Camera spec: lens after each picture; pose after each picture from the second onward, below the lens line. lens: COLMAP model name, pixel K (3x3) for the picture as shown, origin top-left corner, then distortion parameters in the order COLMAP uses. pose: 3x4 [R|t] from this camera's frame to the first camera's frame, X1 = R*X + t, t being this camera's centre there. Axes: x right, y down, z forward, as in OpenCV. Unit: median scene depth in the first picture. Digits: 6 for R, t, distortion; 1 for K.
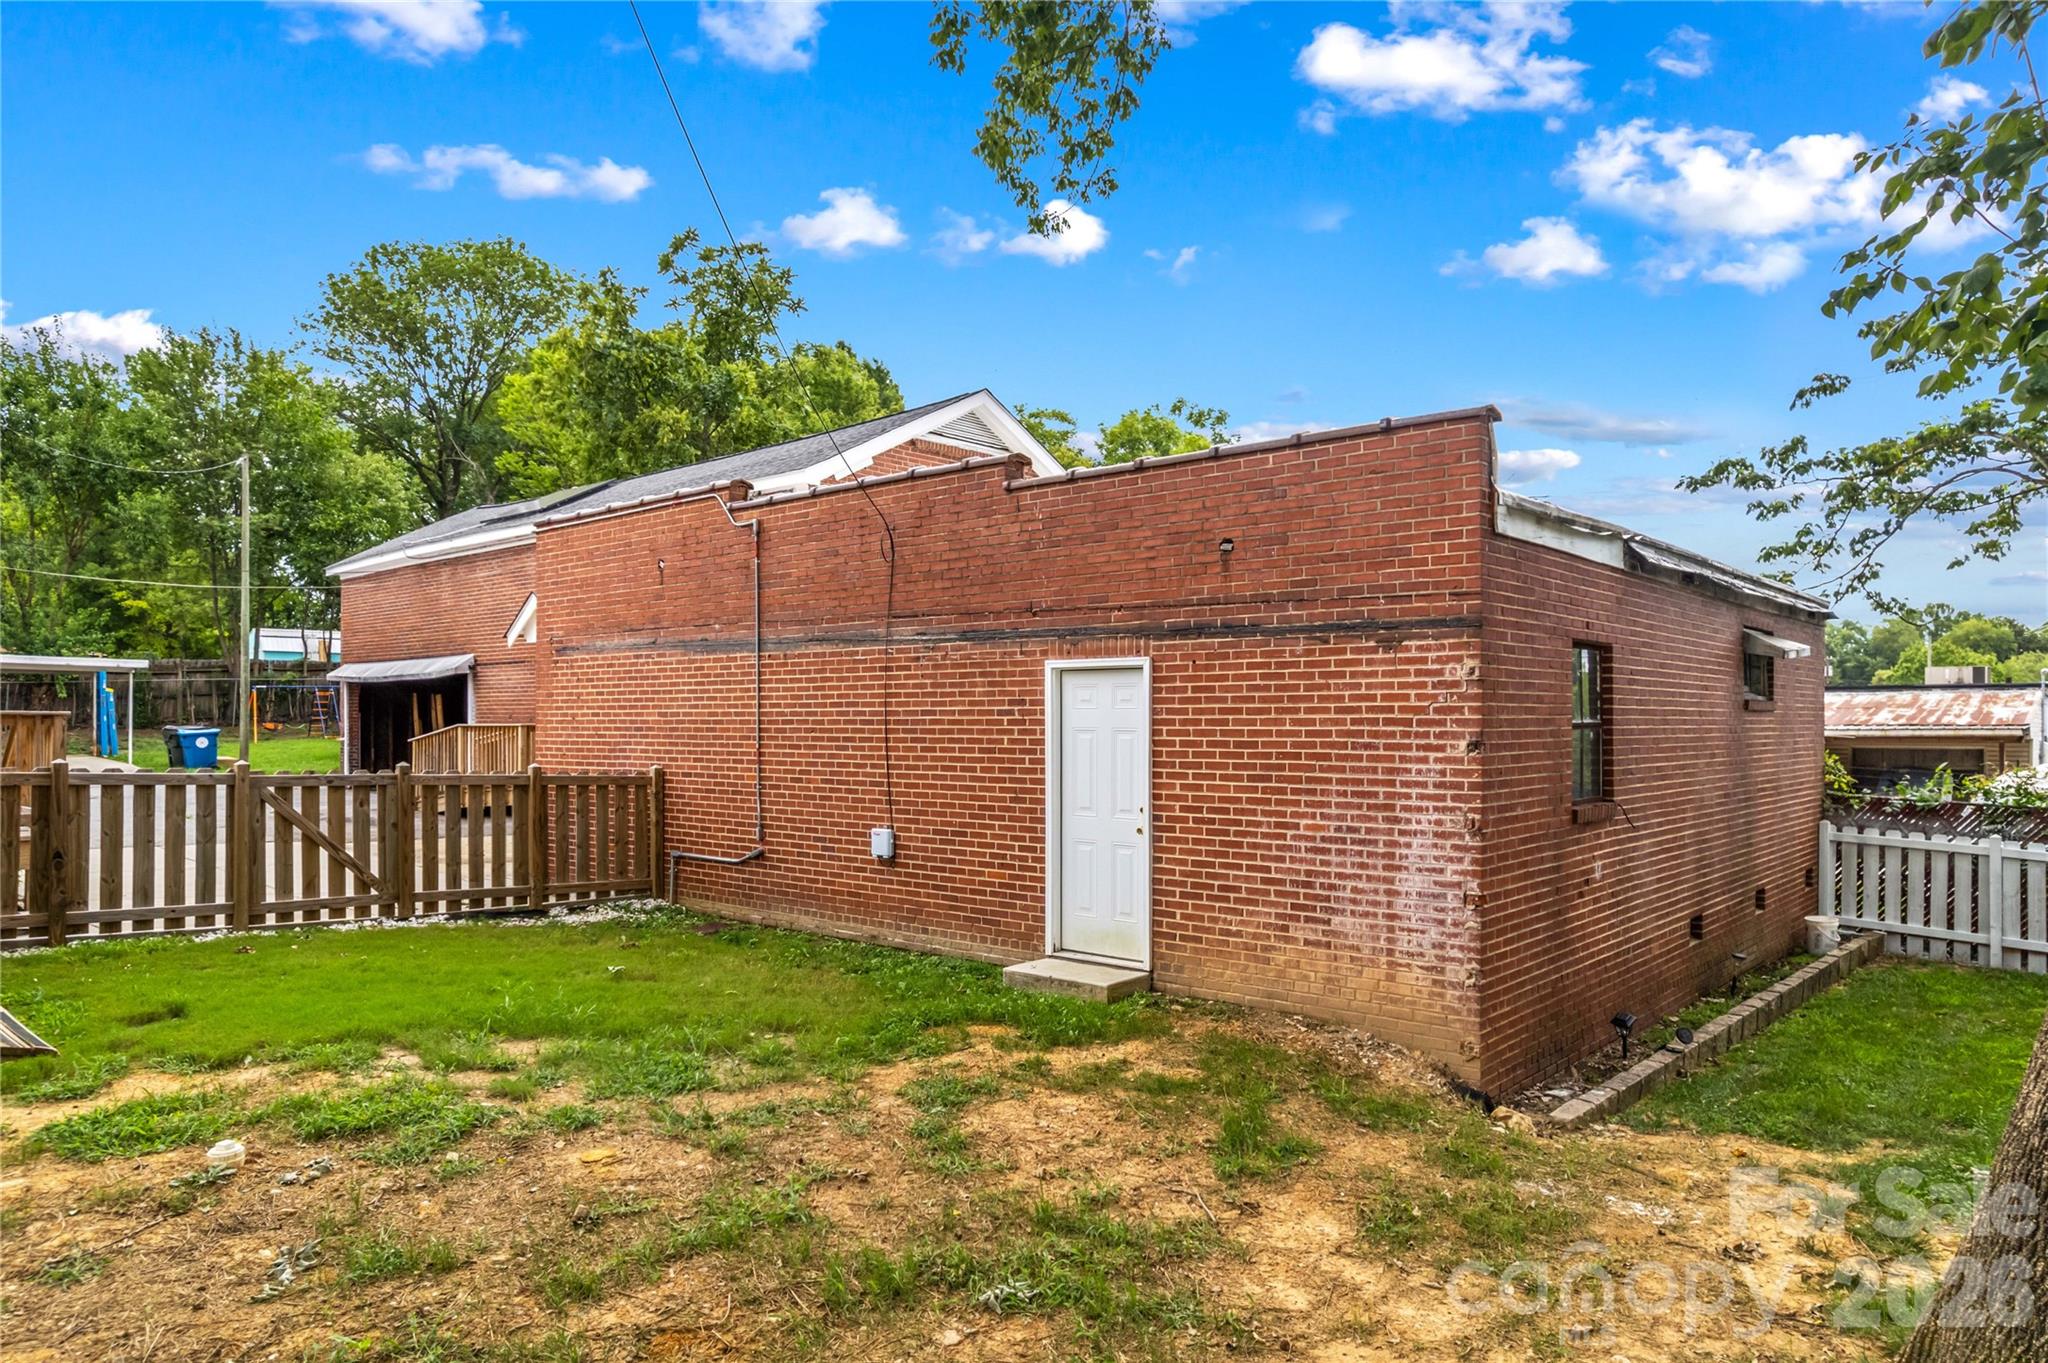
lens RADIAL K [[1337.6, 0, 1013.3], [0, 1337.6, 719.7], [0, 0, 1]] dist [-0.065864, 0.061290]
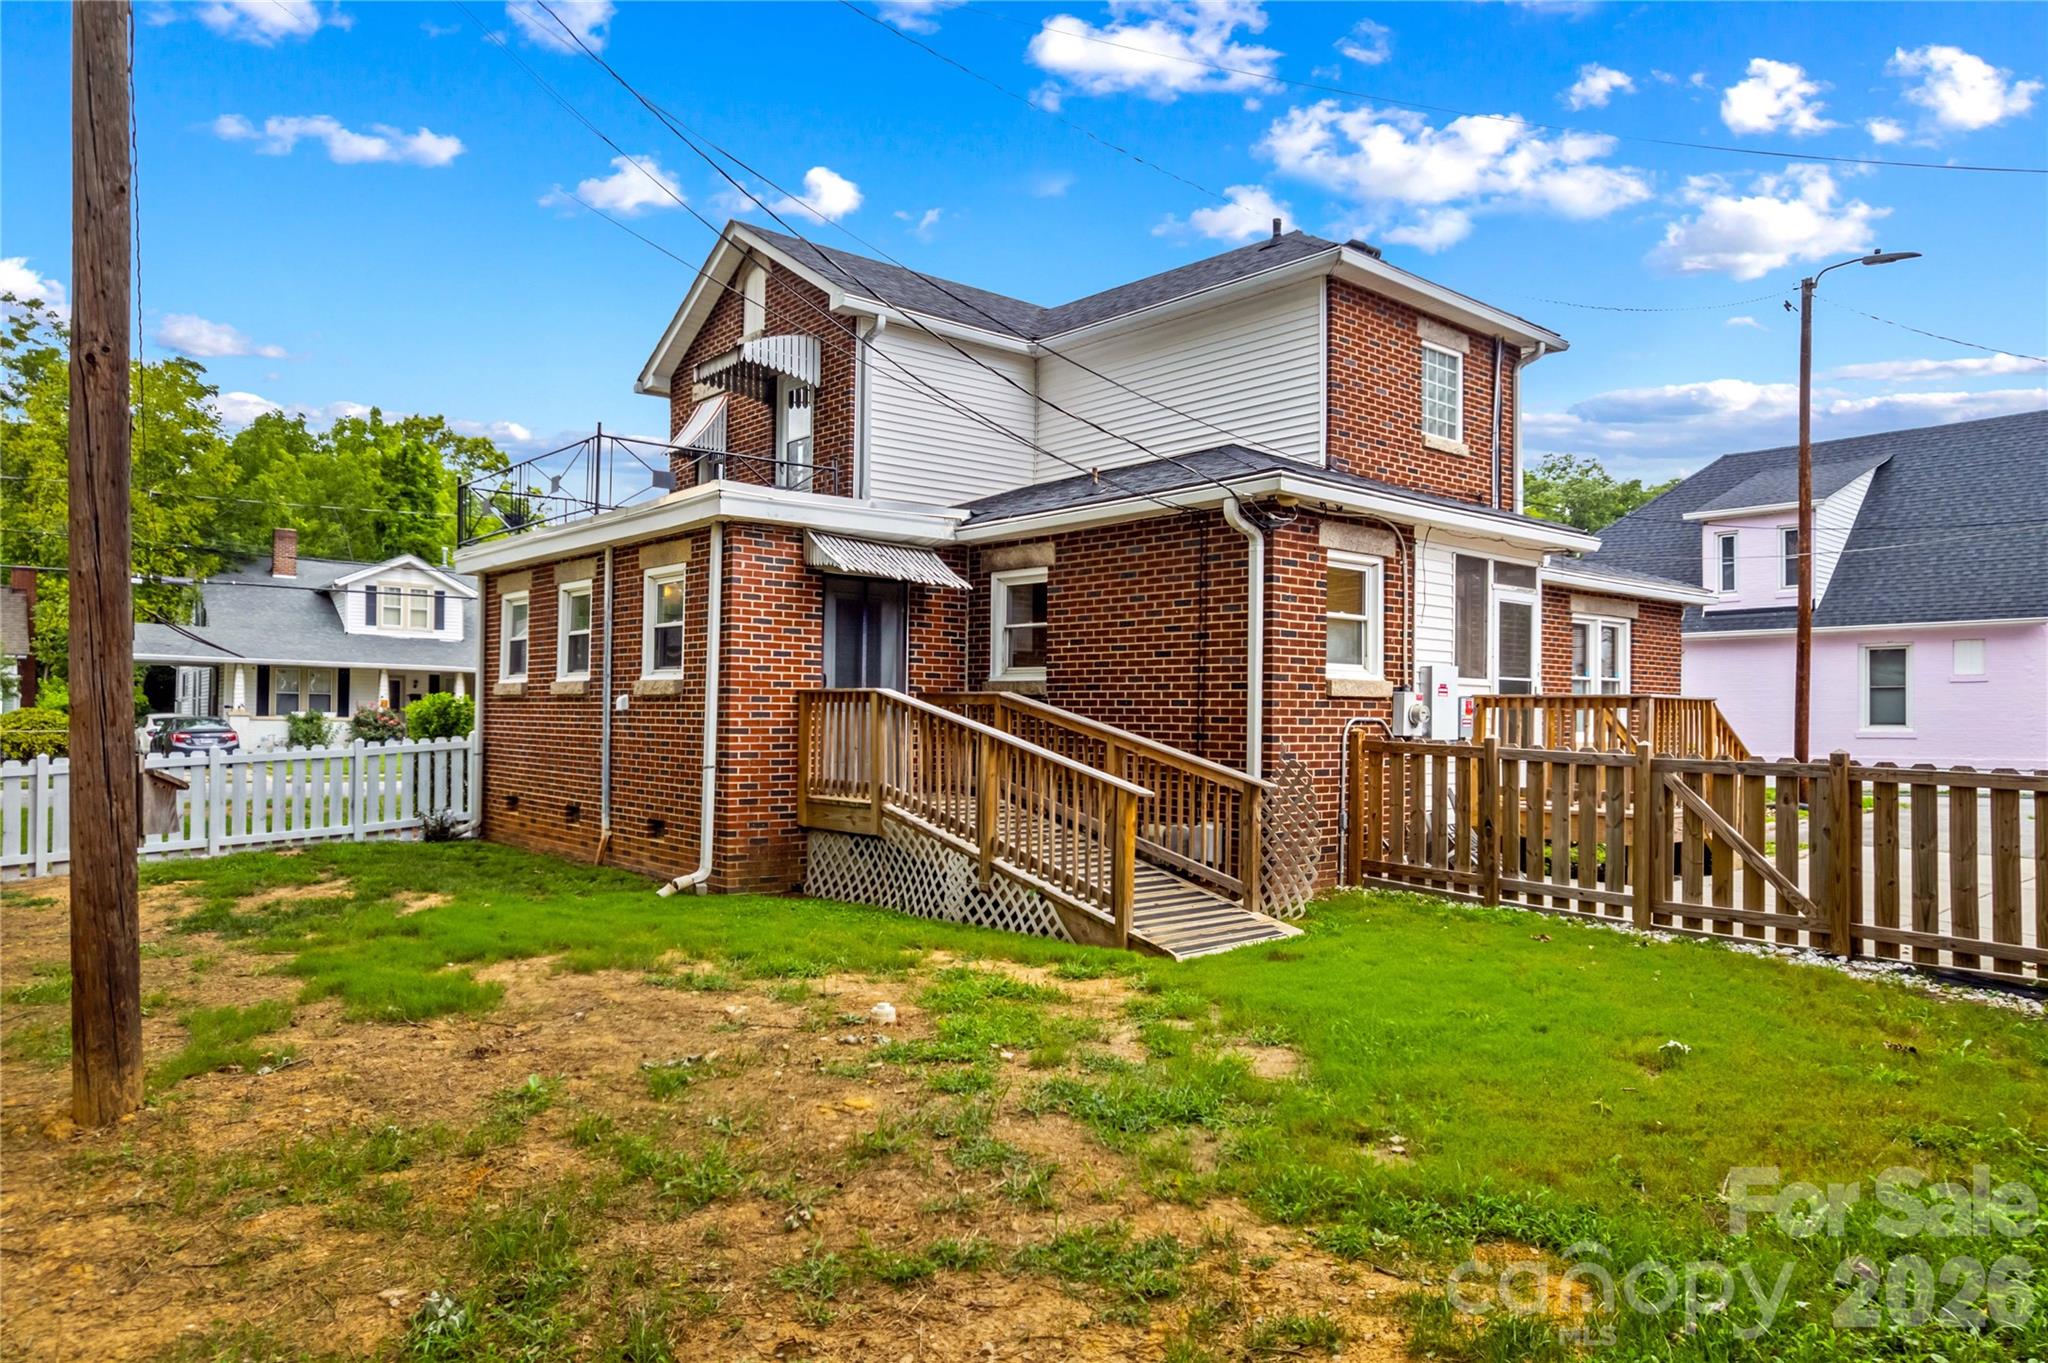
lens RADIAL K [[1337.6, 0, 1013.3], [0, 1337.6, 719.7], [0, 0, 1]] dist [-0.065864, 0.061290]
pose [[-0.114054, -0.006888, -0.993451, 0.352980], [-0.006550, 0.999959, -0.006181, 0.025337], [0.993453, 0.005802, -0.114094, 0.654916]]
